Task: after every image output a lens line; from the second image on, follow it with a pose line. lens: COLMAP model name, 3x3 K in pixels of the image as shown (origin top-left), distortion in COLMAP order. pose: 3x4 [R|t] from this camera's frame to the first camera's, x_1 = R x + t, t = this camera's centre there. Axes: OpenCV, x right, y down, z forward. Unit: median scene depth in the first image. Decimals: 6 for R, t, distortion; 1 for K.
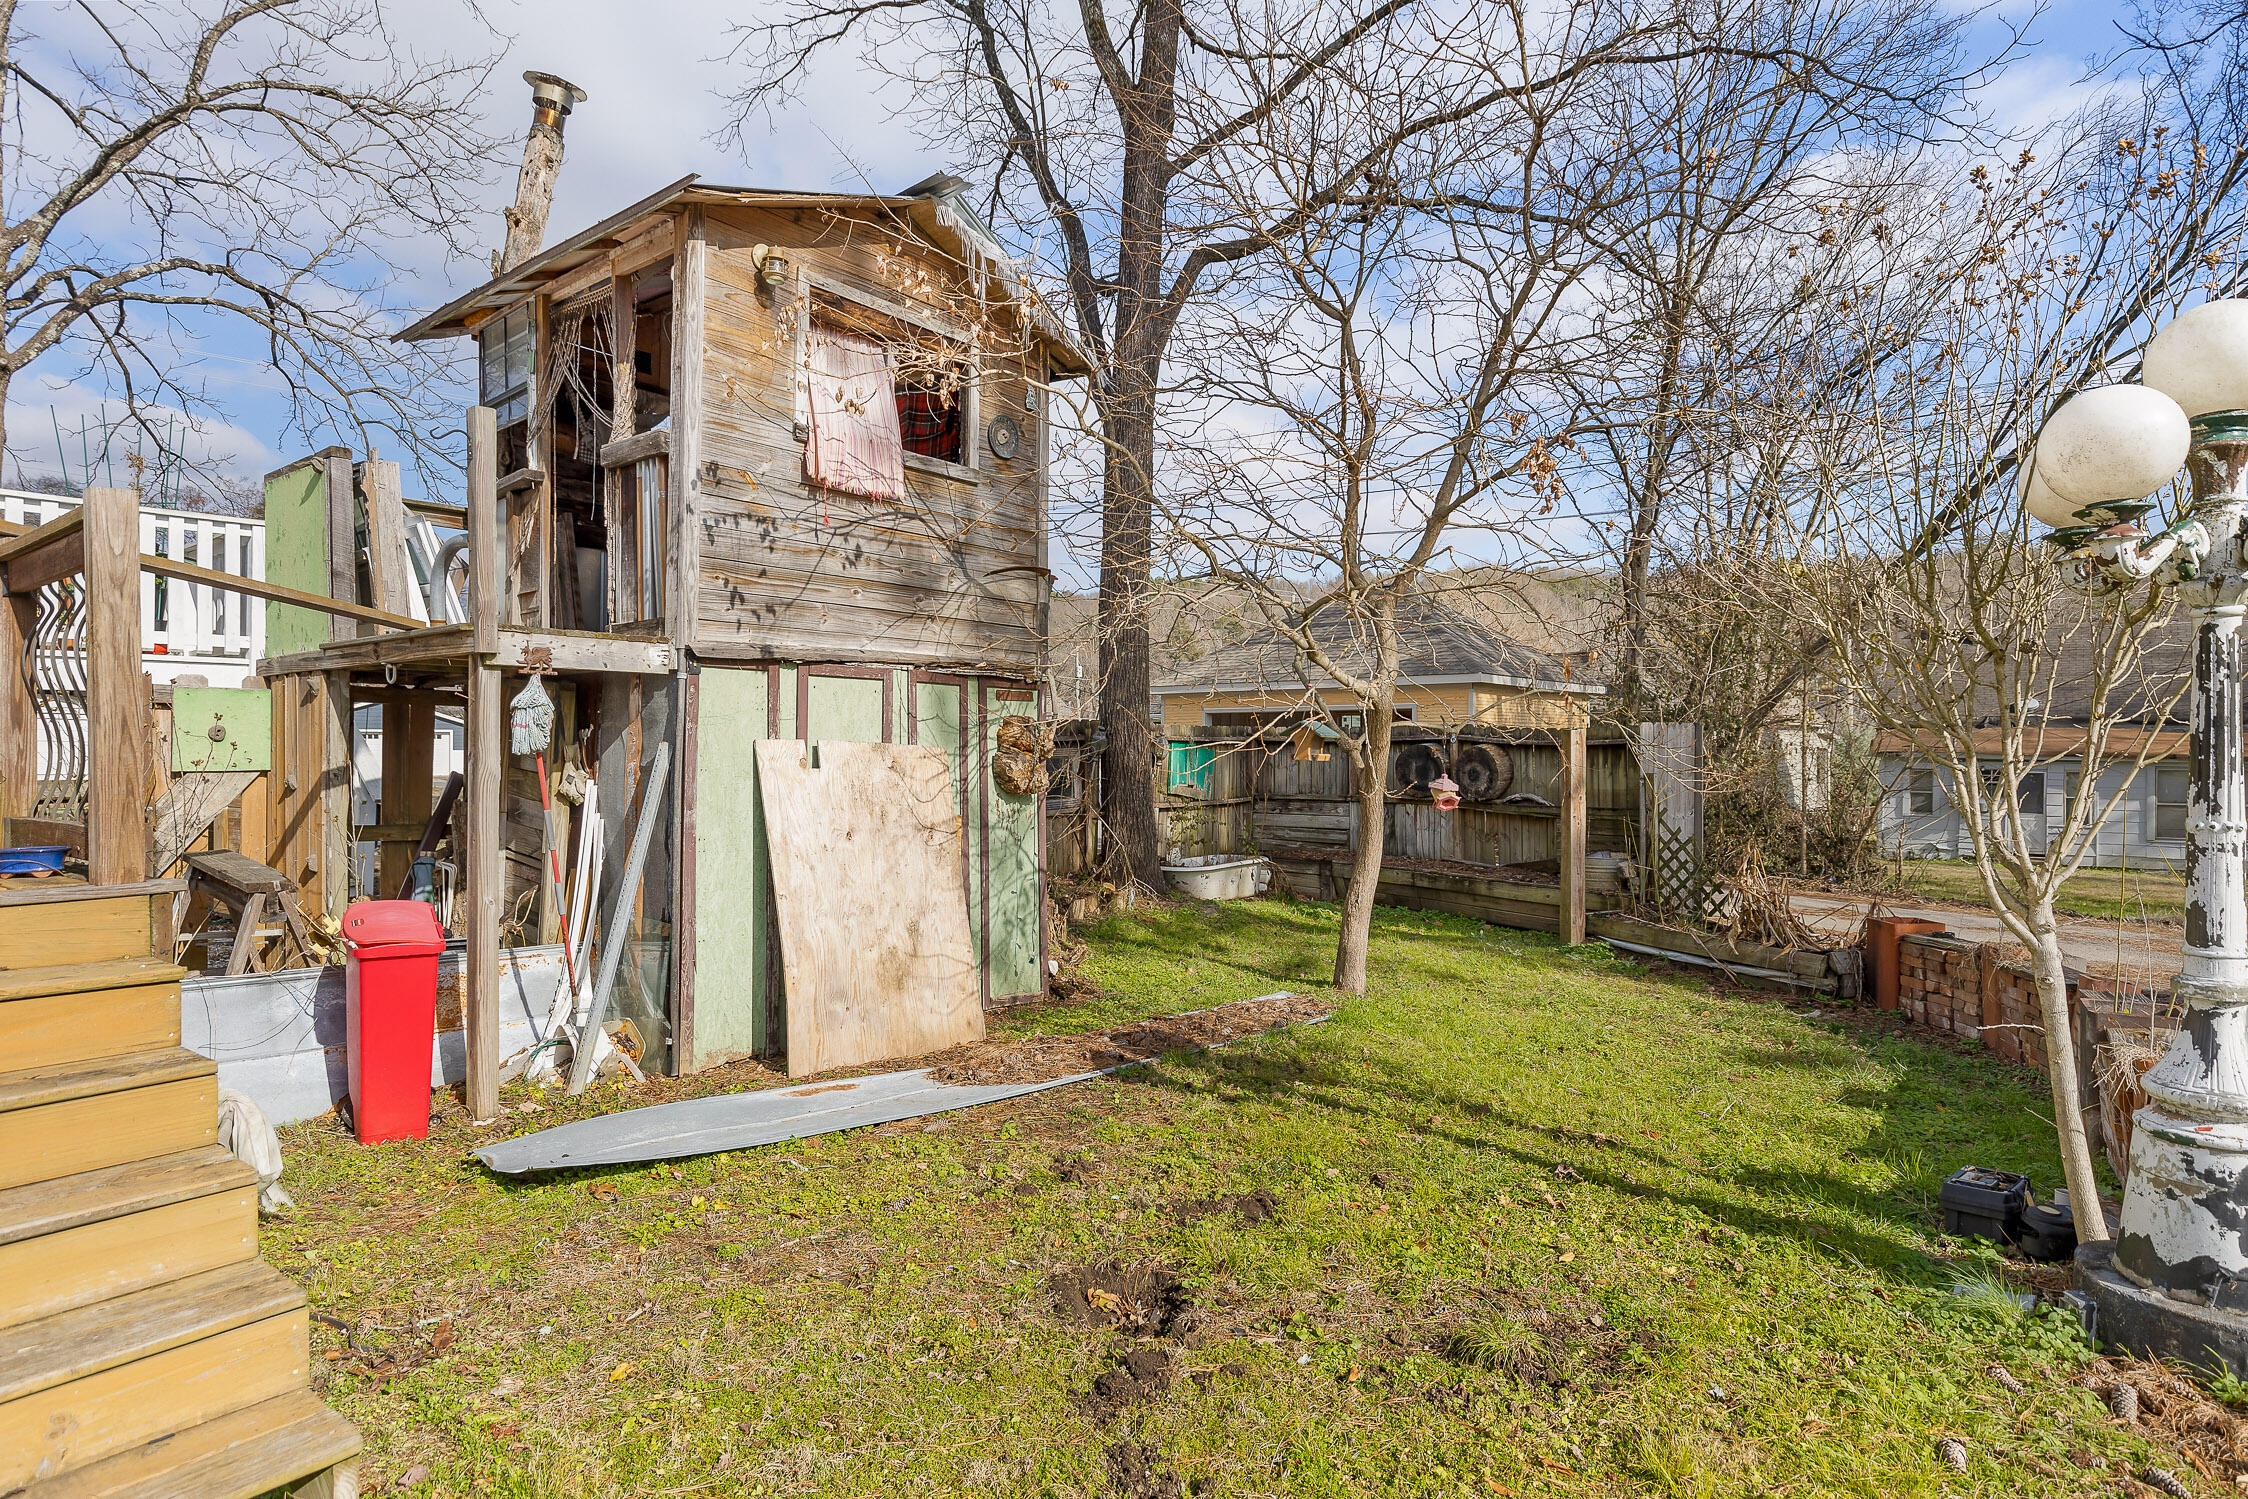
lens RADIAL K [[1244.7, 0, 1124.0], [0, 1244.7, 749.5], [0, 0, 1]] dist [-0.002105, 0.018481]
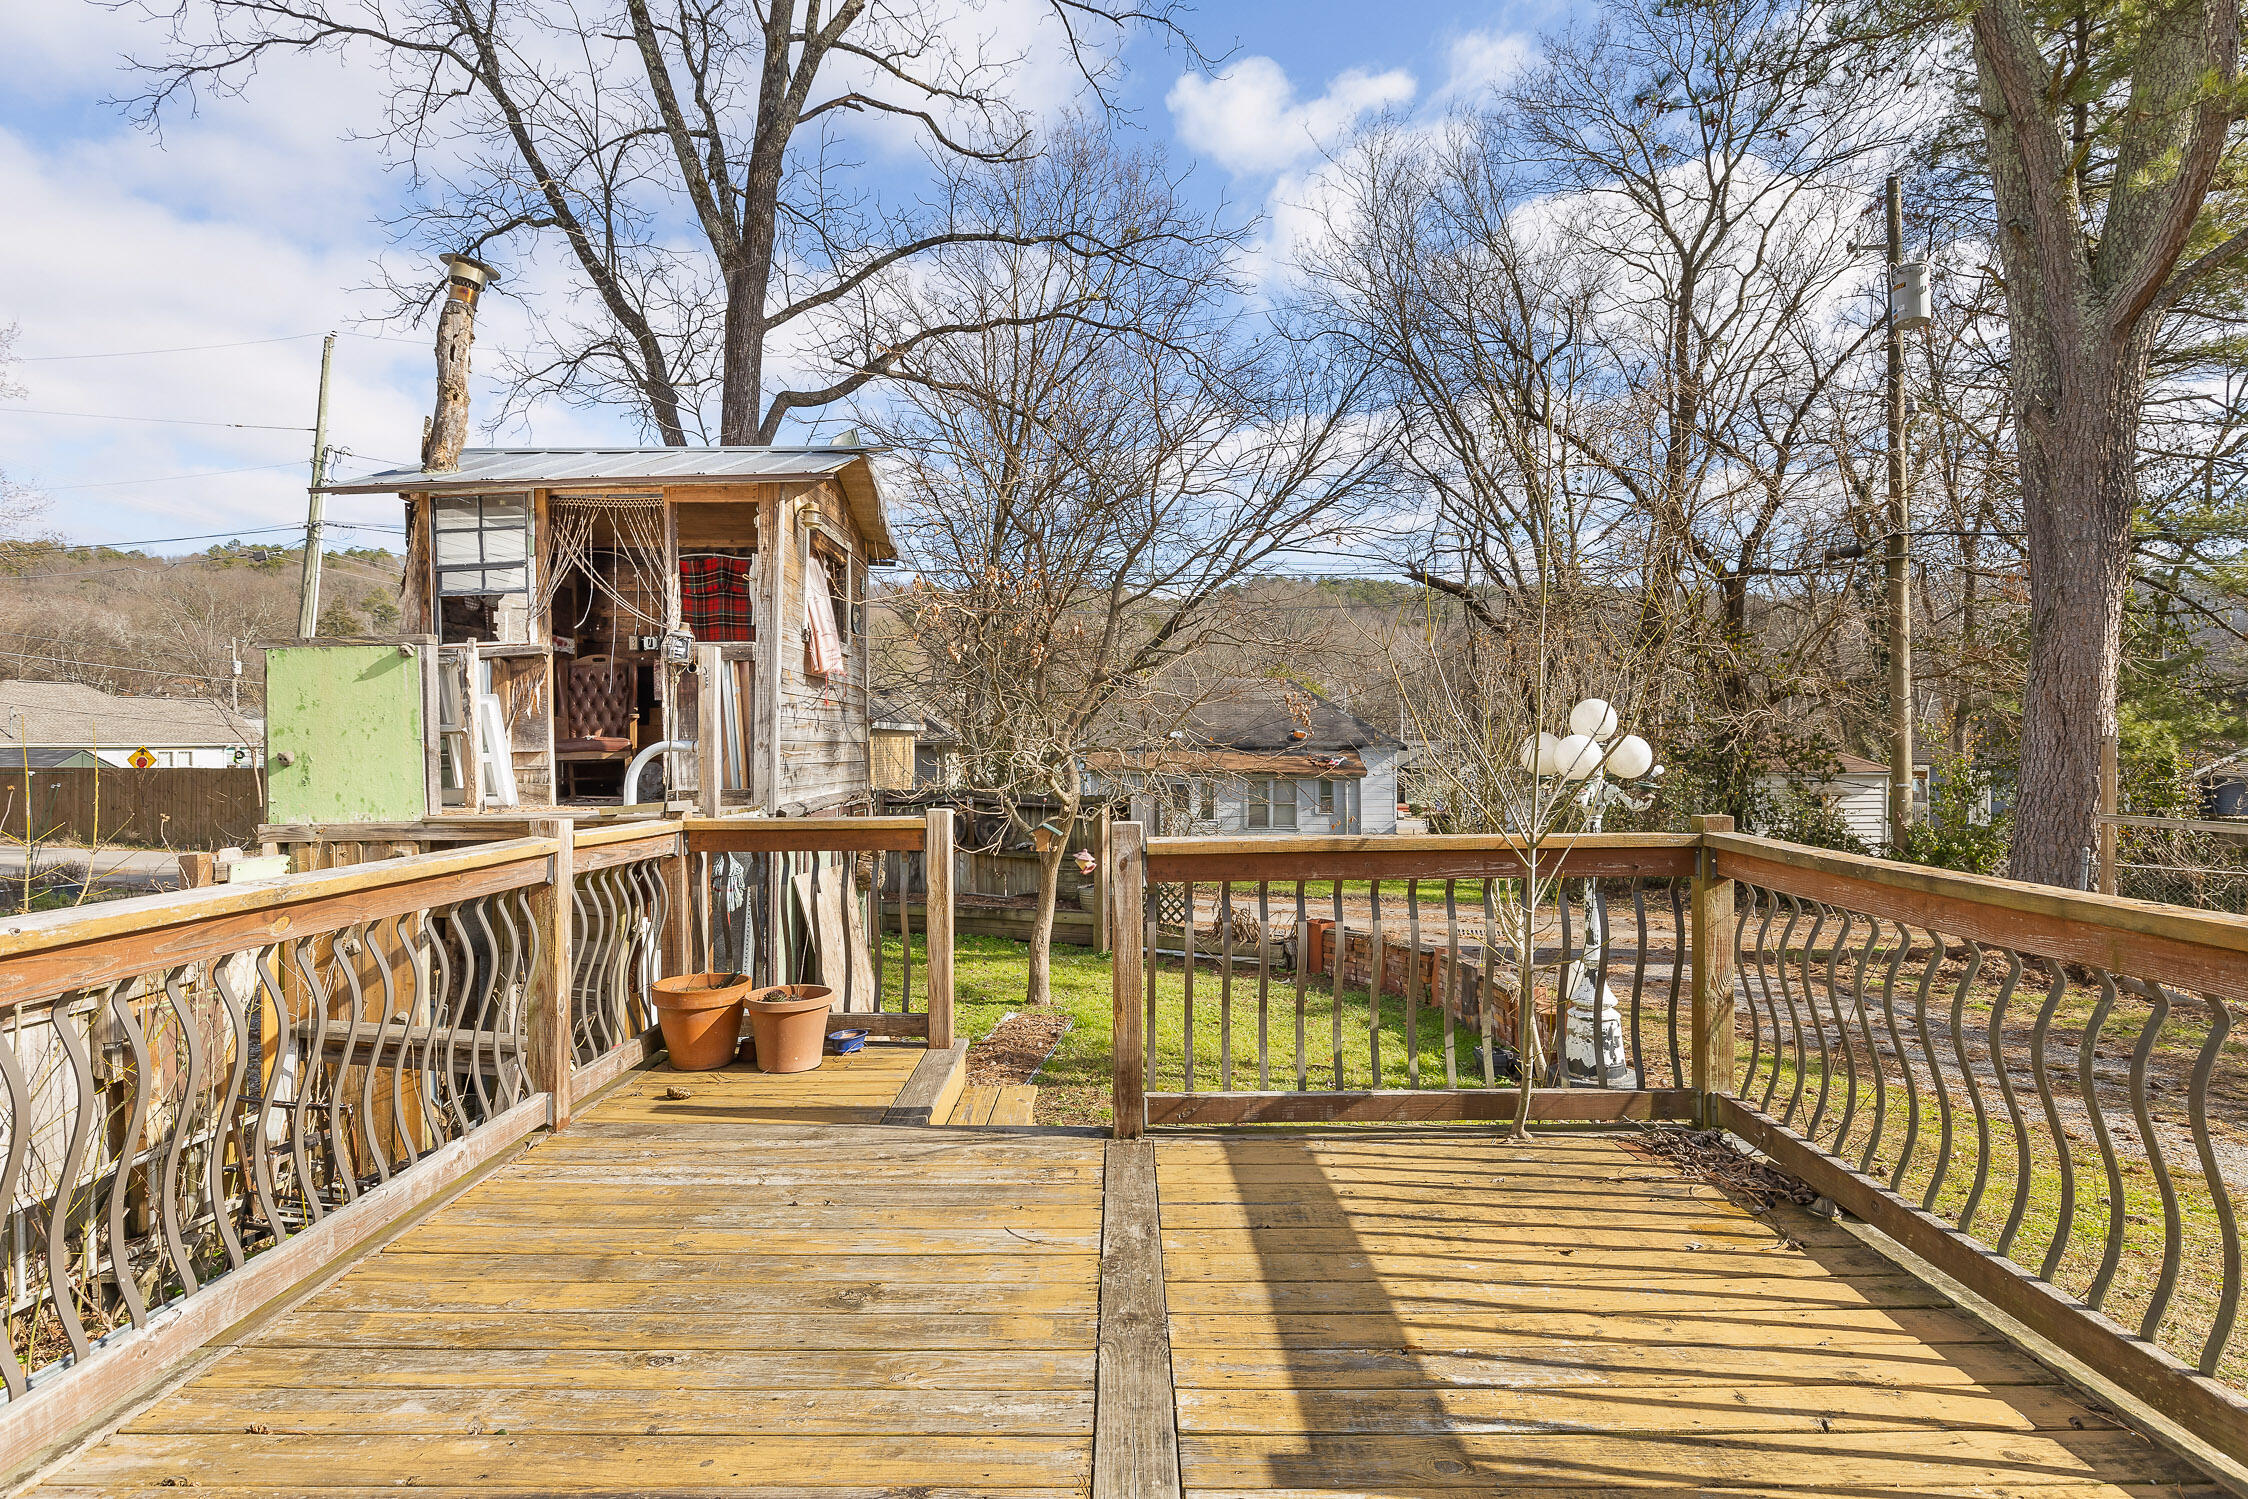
lens RADIAL K [[1199.4, 0, 1124.0], [0, 1199.4, 749.5], [0, 0, 1]] dist [-0.000020, -0.000123]
pose [[0.787838, -0.006460, 0.615849, -0.756077], [0.002079, 0.999967, 0.007829, -0.141828], [-0.615879, -0.004888, 0.787825, -0.189683]]
